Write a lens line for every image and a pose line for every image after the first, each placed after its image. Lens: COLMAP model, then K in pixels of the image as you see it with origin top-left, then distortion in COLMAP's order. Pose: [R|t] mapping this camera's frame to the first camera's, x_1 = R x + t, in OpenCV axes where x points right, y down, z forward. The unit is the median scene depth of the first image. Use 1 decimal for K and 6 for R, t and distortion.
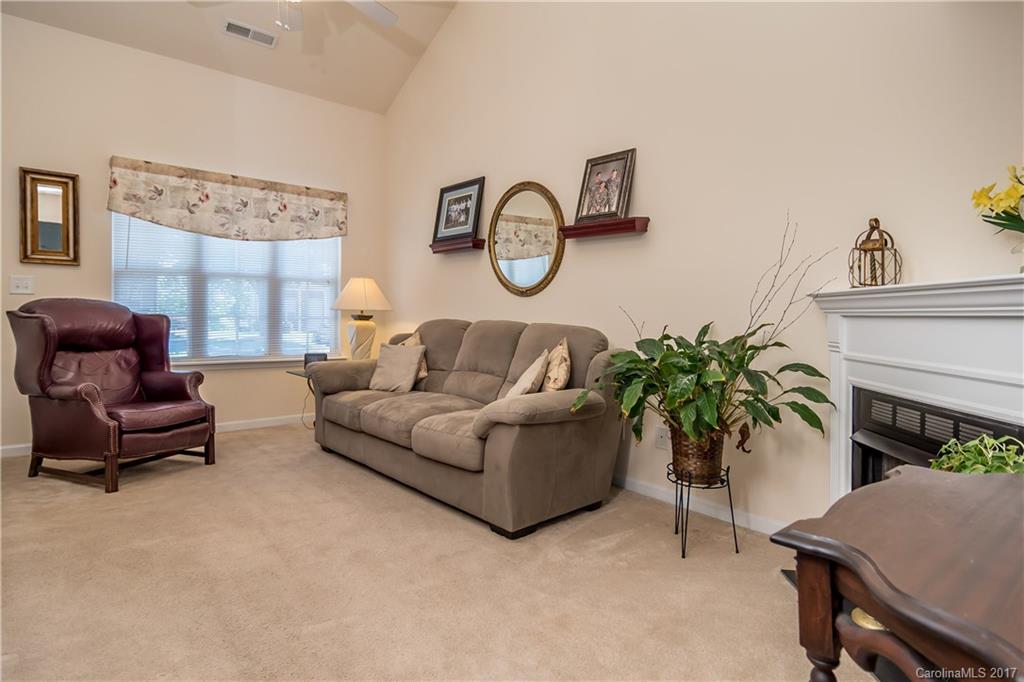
lens RADIAL K [[558.9, 0, 499.6], [0, 558.9, 315.5], [0, 0, 1]] dist [-0.005348, 0.002773]
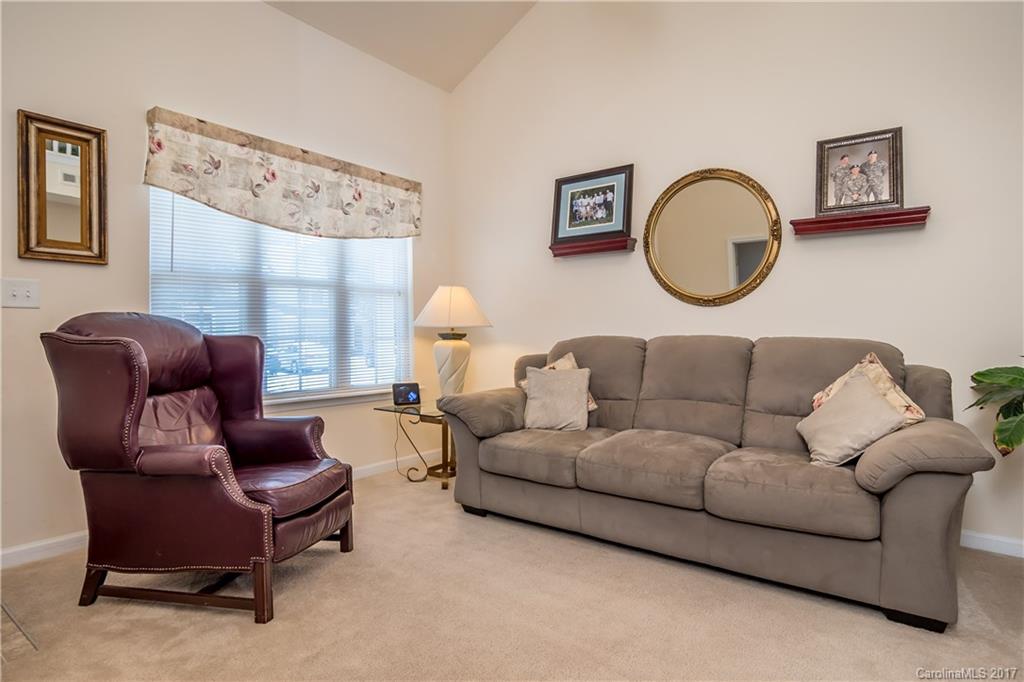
lens RADIAL K [[558.9, 0, 504.1], [0, 558.9, 319.6], [0, 0, 1]] dist [-0.005348, 0.002773]
pose [[0.978332, -0.012805, 0.206645, -0.417595], [0.018555, 0.999492, -0.025911, 0.001933], [-0.206209, 0.029184, 0.978073, 0.245108]]
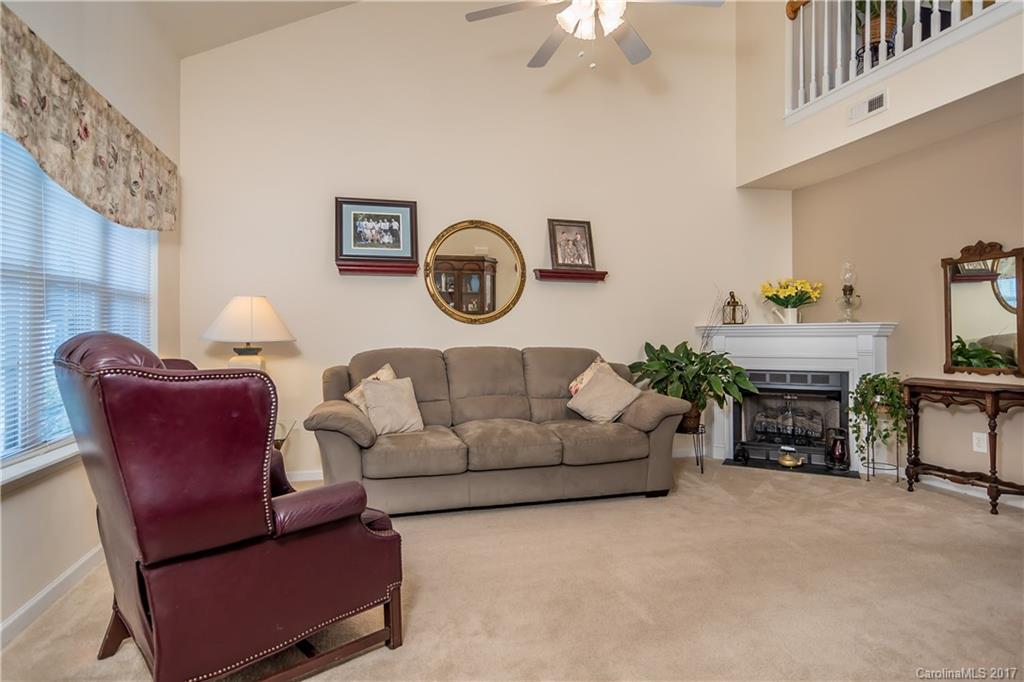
lens RADIAL K [[558.9, 0, 506.7], [0, 558.9, 330.9], [0, 0, 1]] dist [-0.005348, 0.002773]
pose [[0.426732, -0.012515, 0.904292, -0.906242], [0.016470, 0.999846, 0.006065, -0.026057], [-0.904228, 0.012306, 0.426872, 0.467366]]
